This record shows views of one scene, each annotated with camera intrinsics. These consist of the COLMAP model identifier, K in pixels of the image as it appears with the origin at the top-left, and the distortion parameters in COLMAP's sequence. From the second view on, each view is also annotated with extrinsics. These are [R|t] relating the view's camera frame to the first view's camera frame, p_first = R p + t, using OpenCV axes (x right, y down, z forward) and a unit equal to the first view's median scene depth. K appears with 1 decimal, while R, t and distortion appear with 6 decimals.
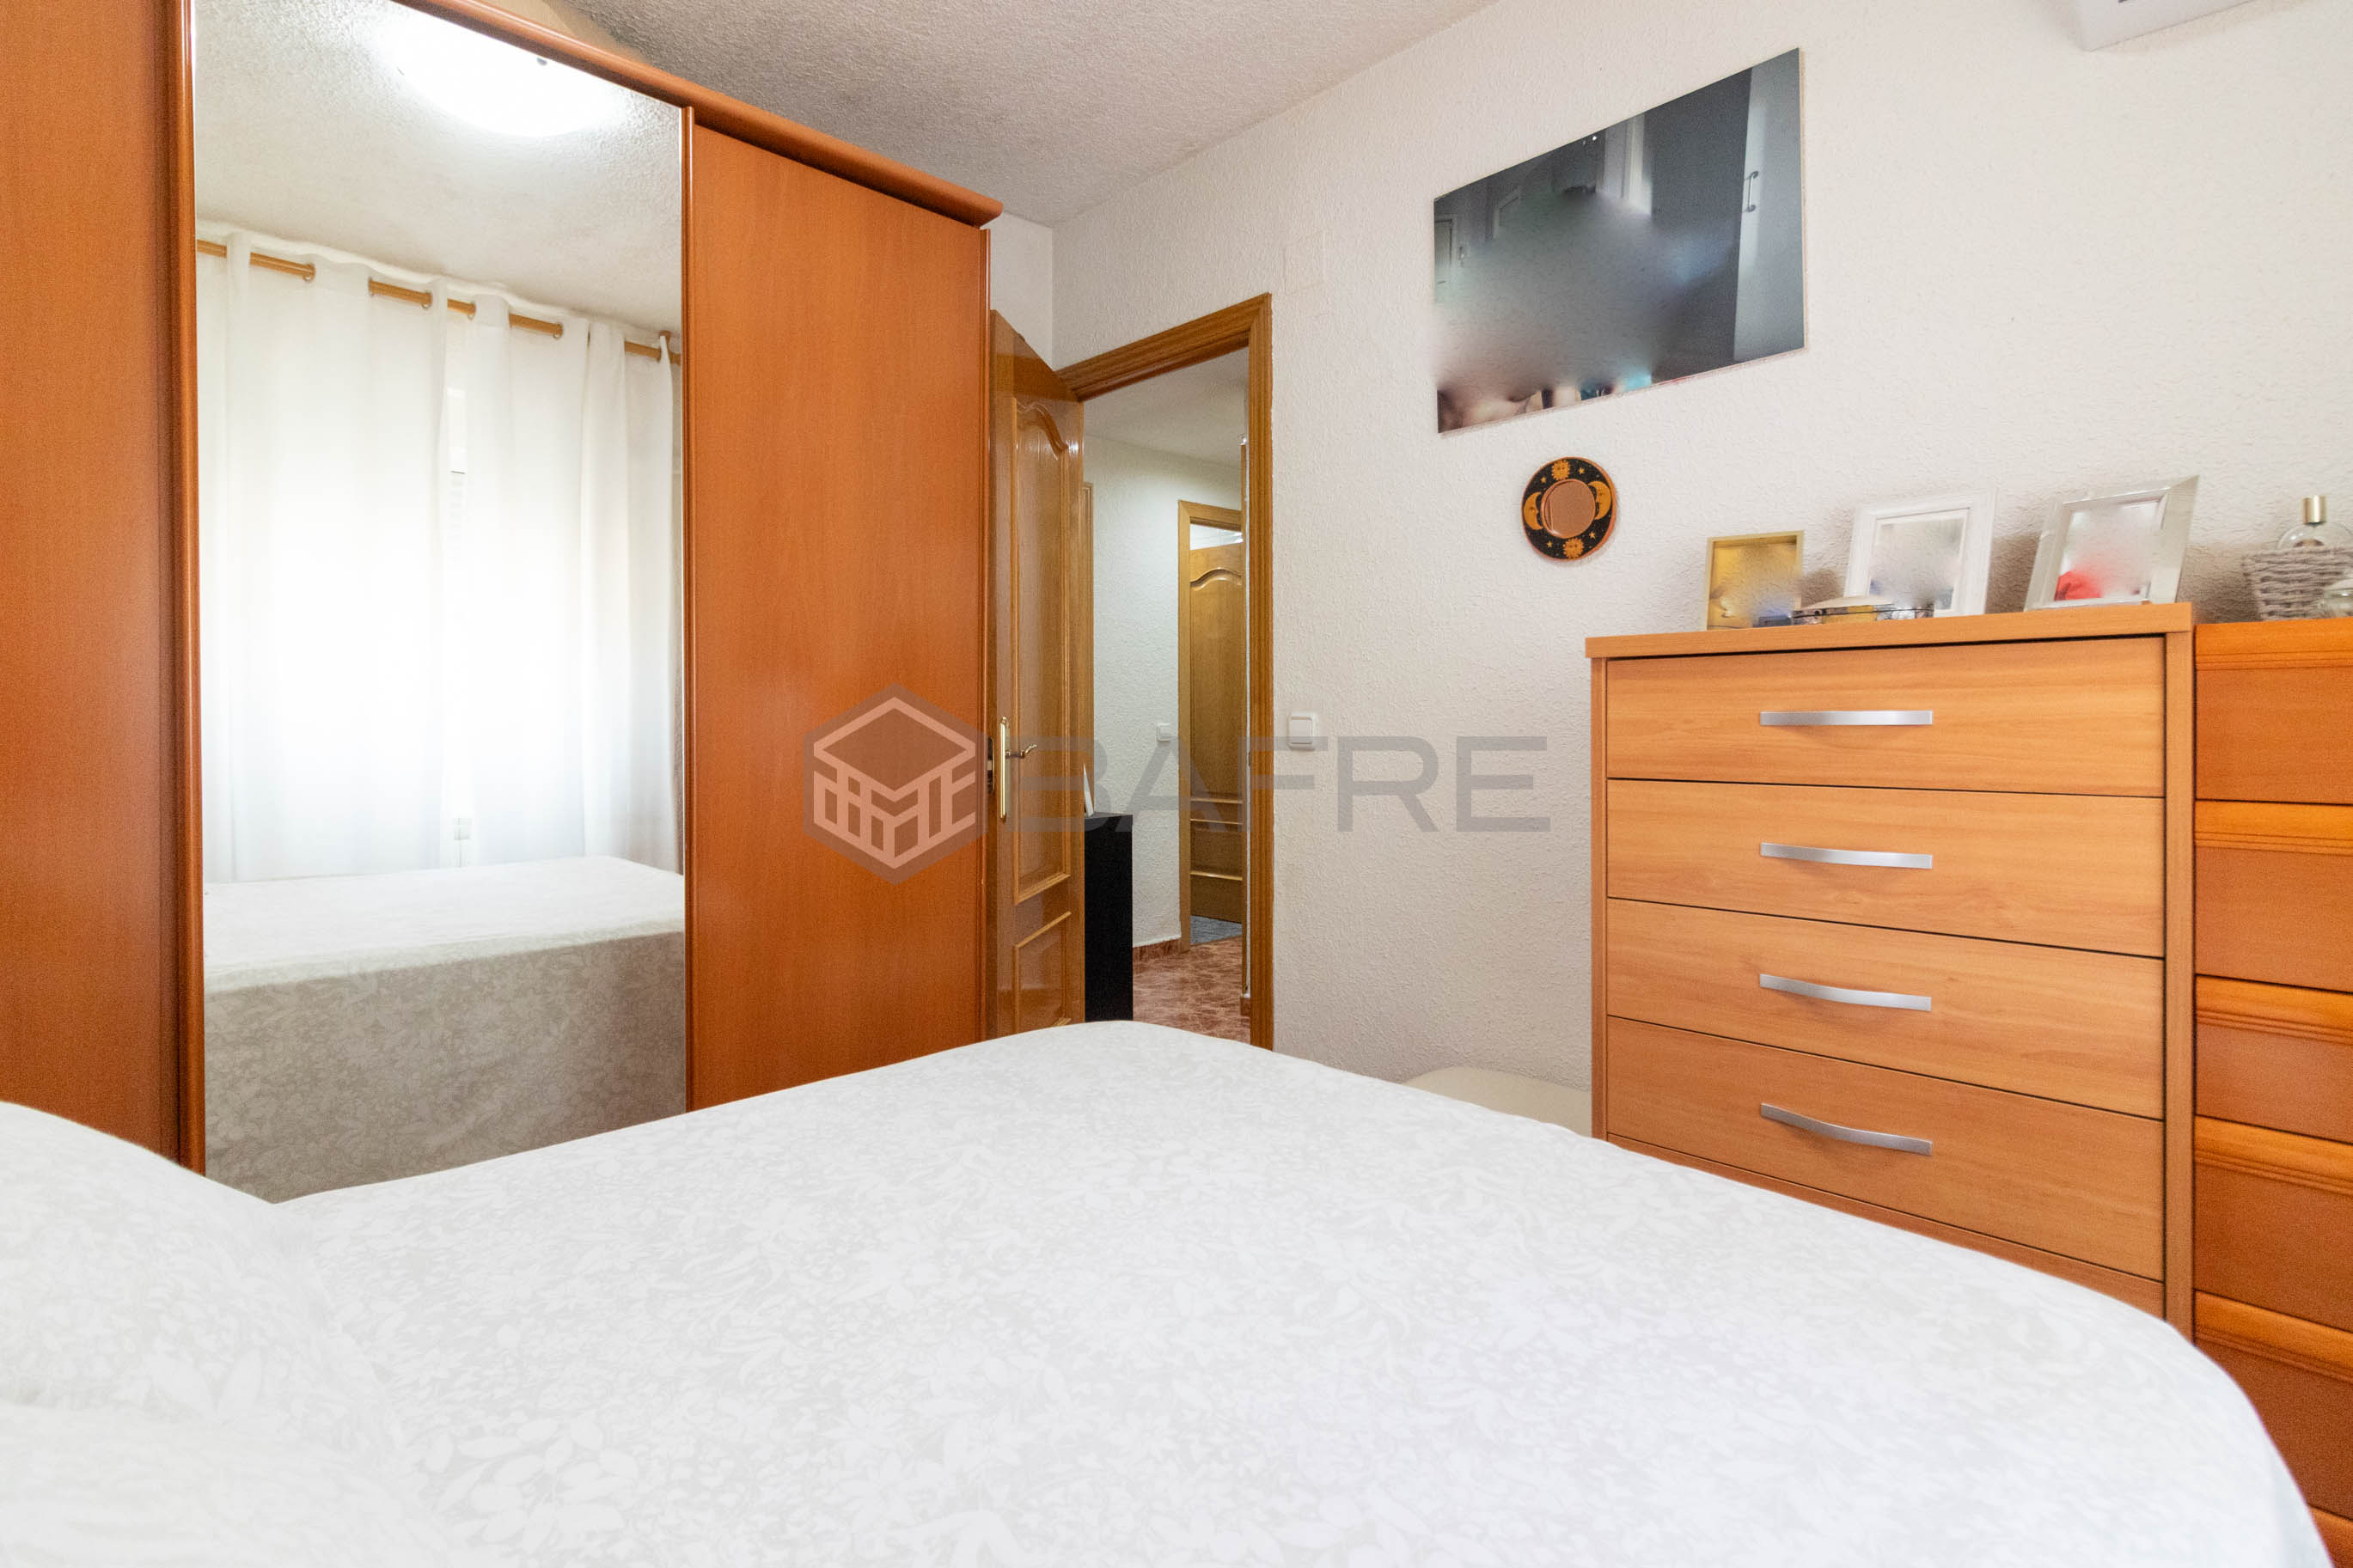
lens RADIAL K [[1120.0, 0, 1144.9], [0, 1120.0, 731.0], [0, 0, 1]] dist [-0.000960, 0.000184]
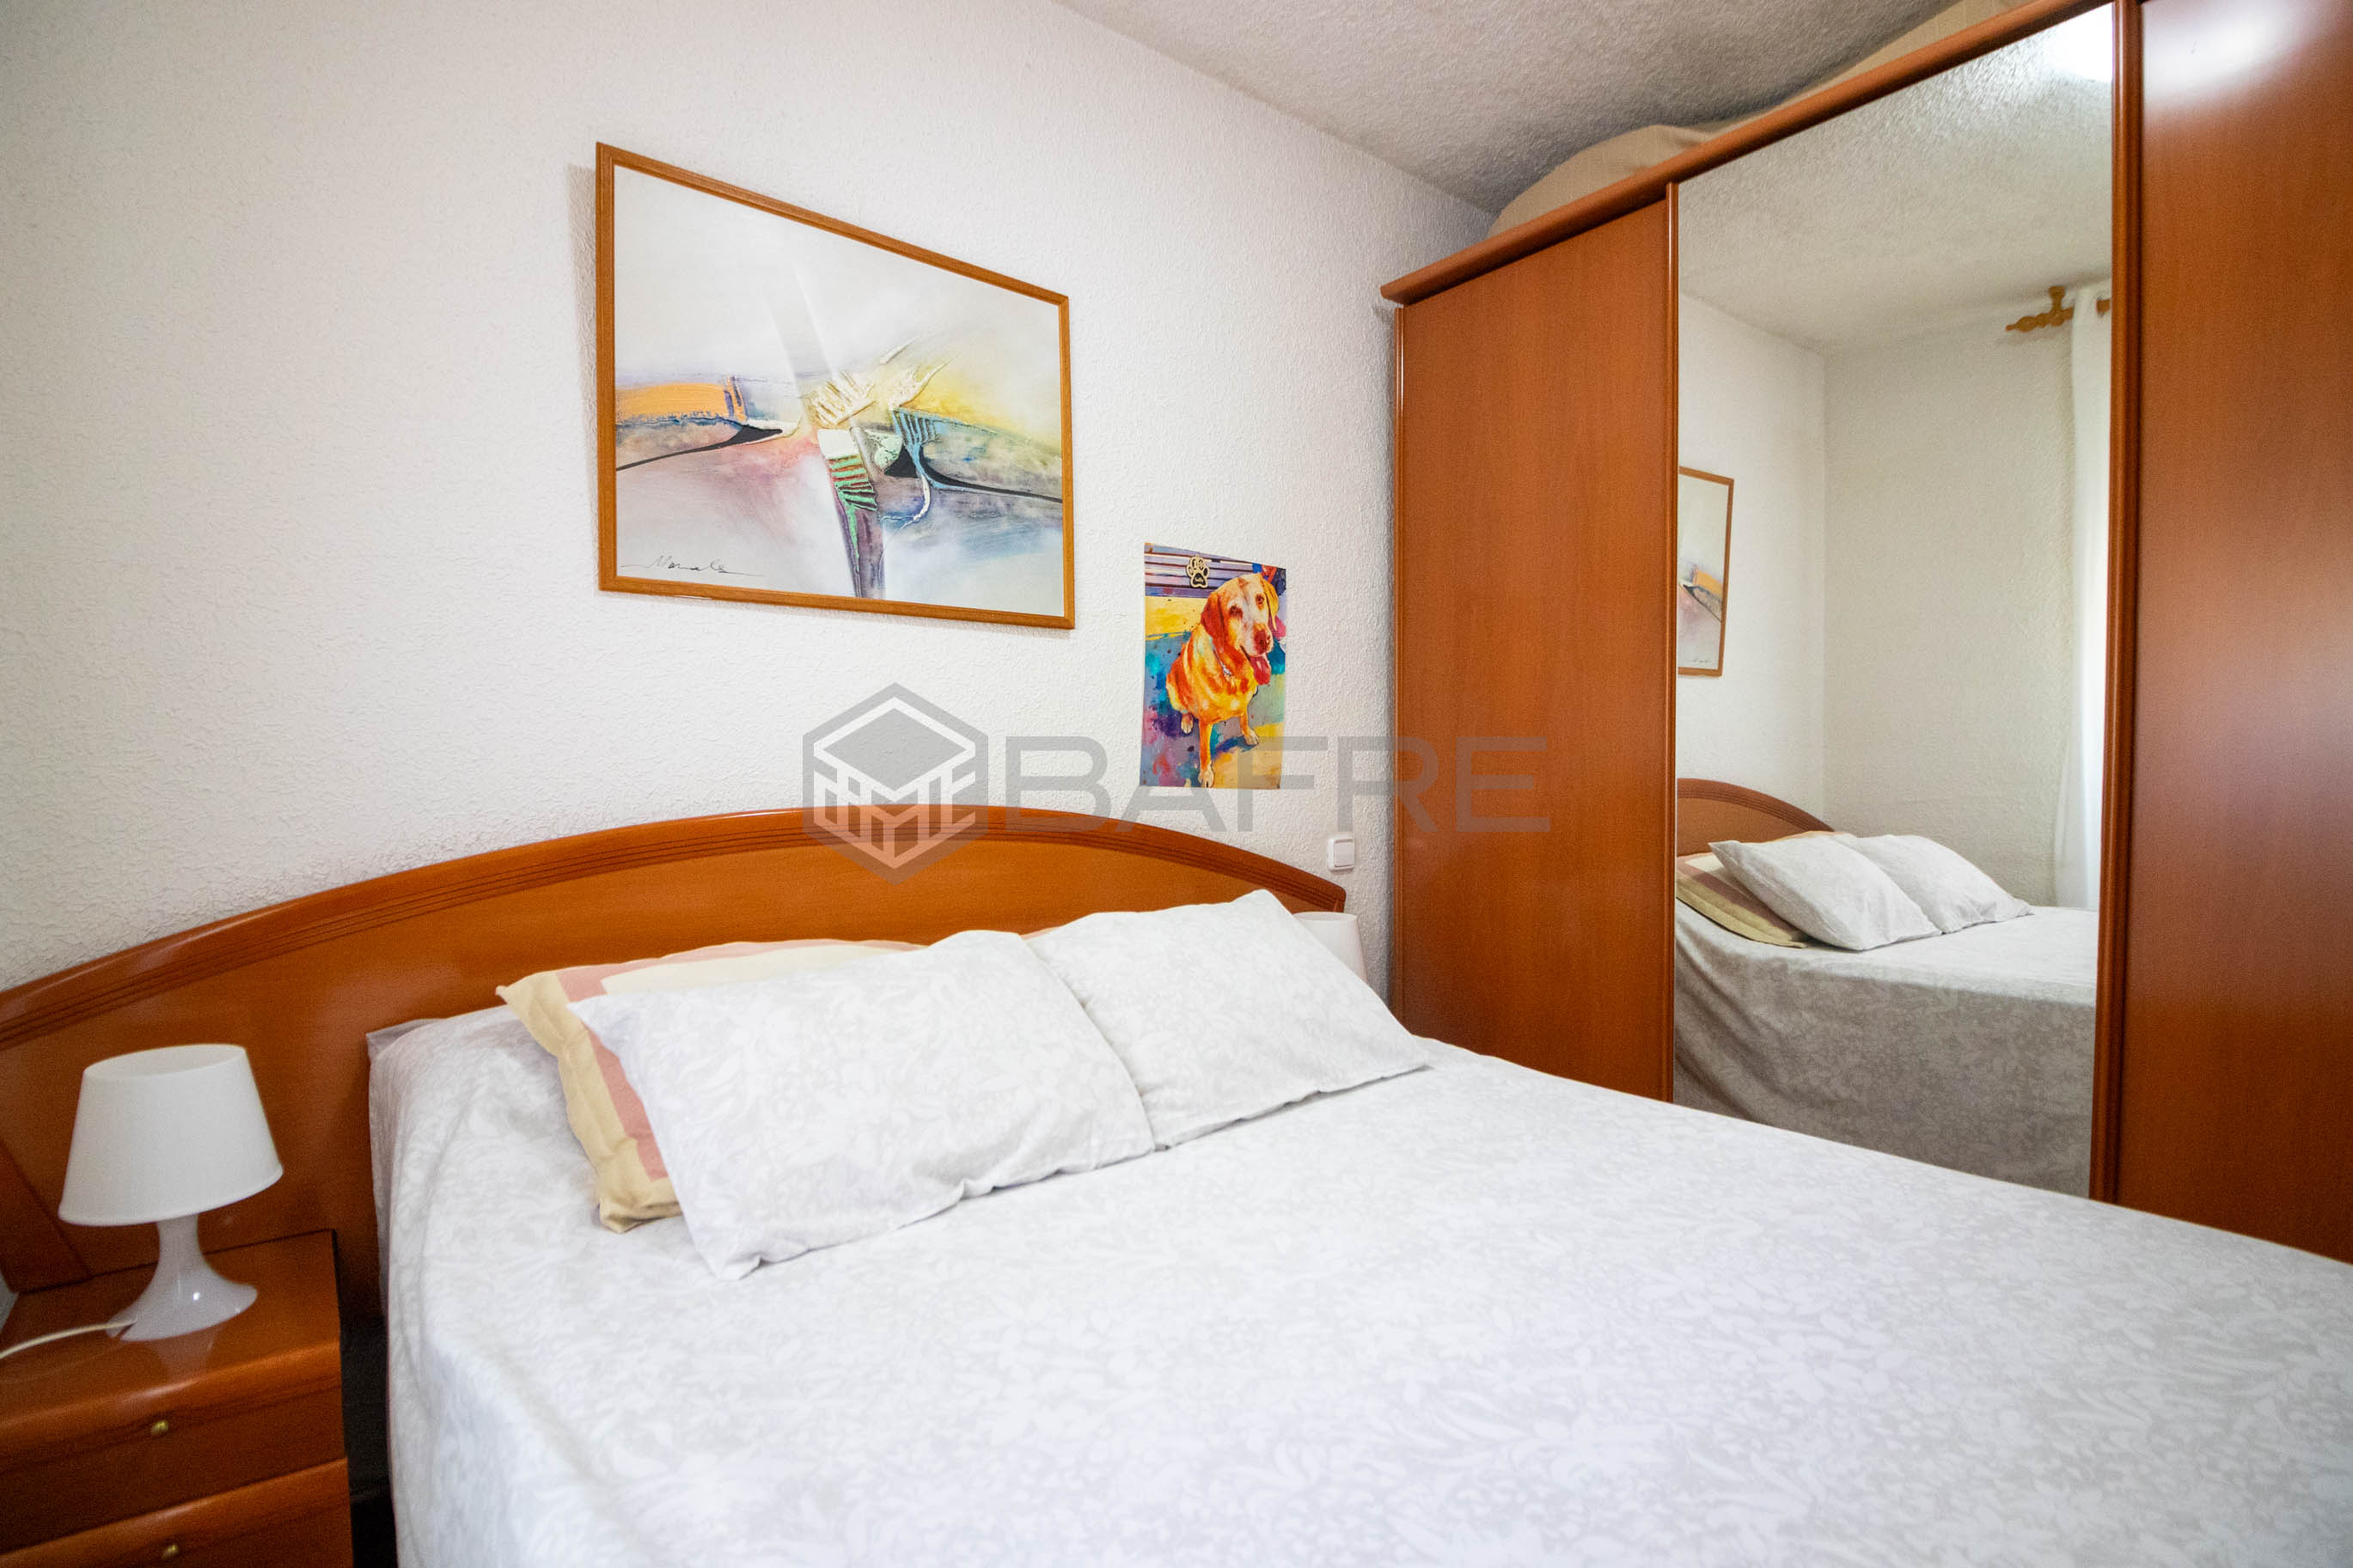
lens RADIAL K [[1110.0, 0, 1173.4], [0, 1110.0, 818.4], [0, 0, 1]] dist [-0.000502, -0.011675]
pose [[-0.086573, 0.043196, -0.995309, 0.481982], [0.001281, 0.999064, 0.043248, 0.006111], [0.996245, 0.002469, -0.086547, 0.397851]]
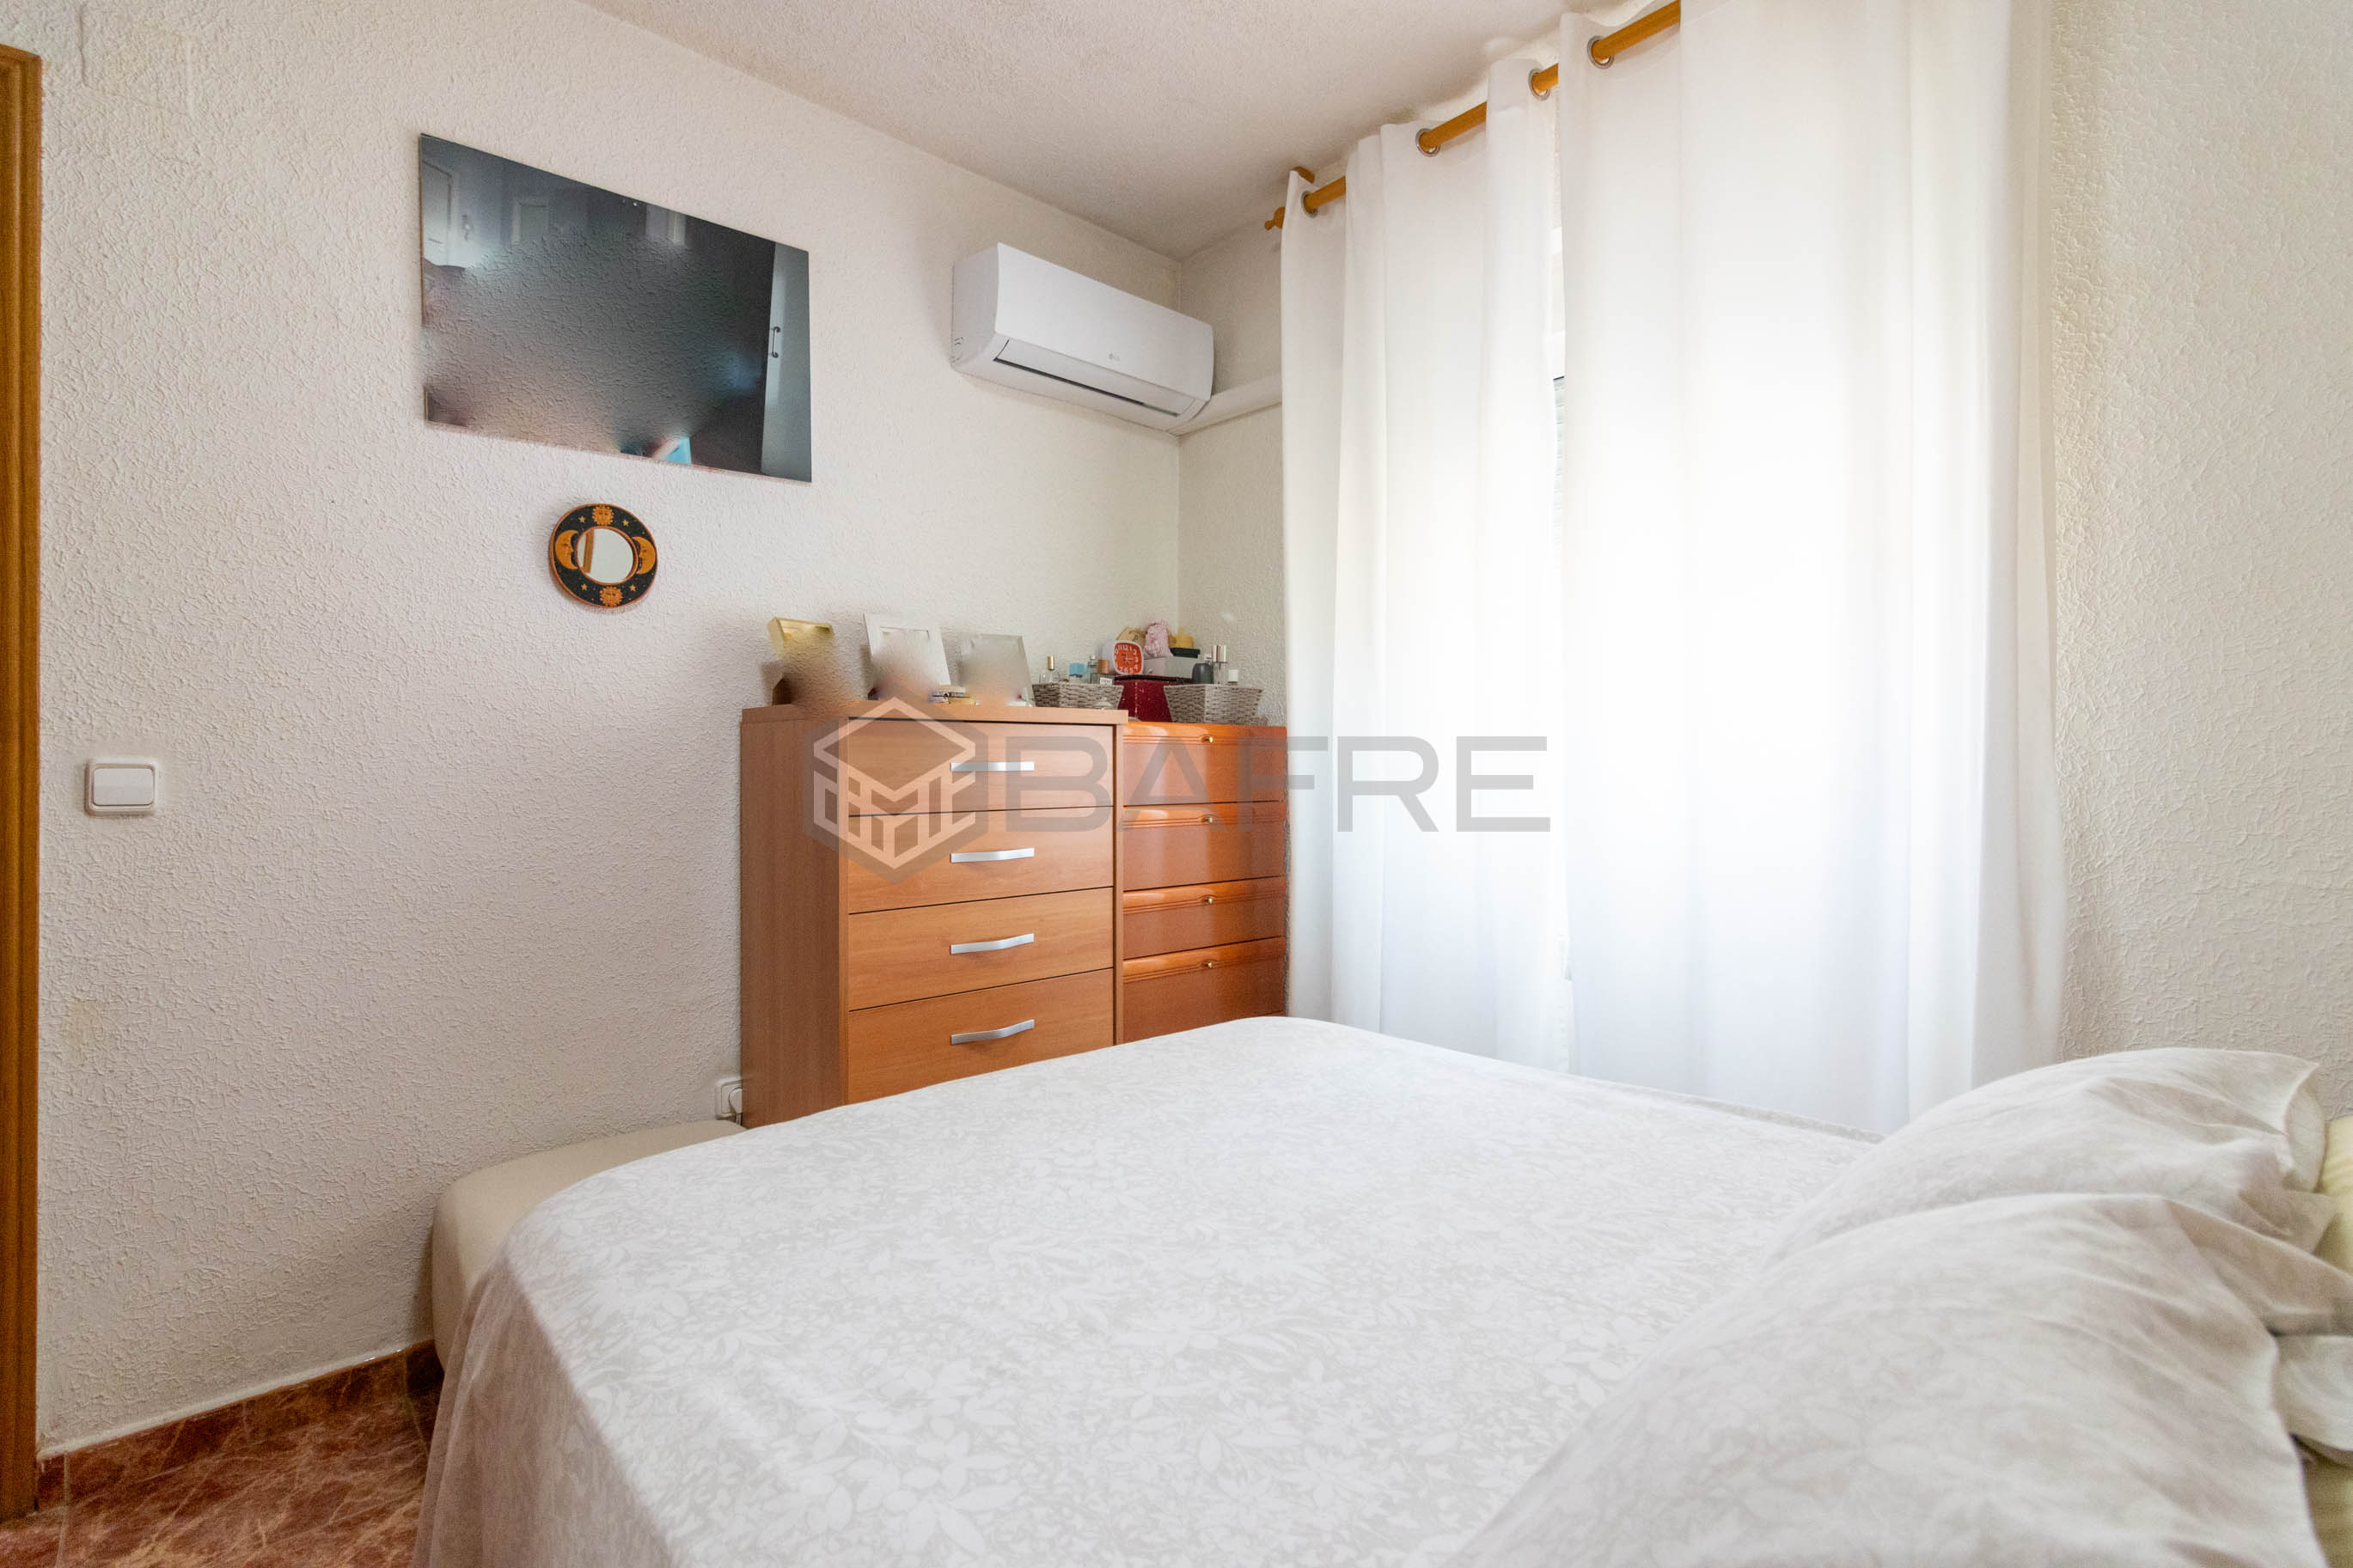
lens RADIAL K [[1094.9, 0, 1178.7], [0, 1094.9, 769.5], [0, 0, 1]] dist [-0.001597, 0.000010]
pose [[0.010016, -0.006100, 0.999931, -0.665501], [0.008632, 0.999945, 0.006014, -0.011090], [-0.999913, 0.008571, 0.010068, 0.542732]]
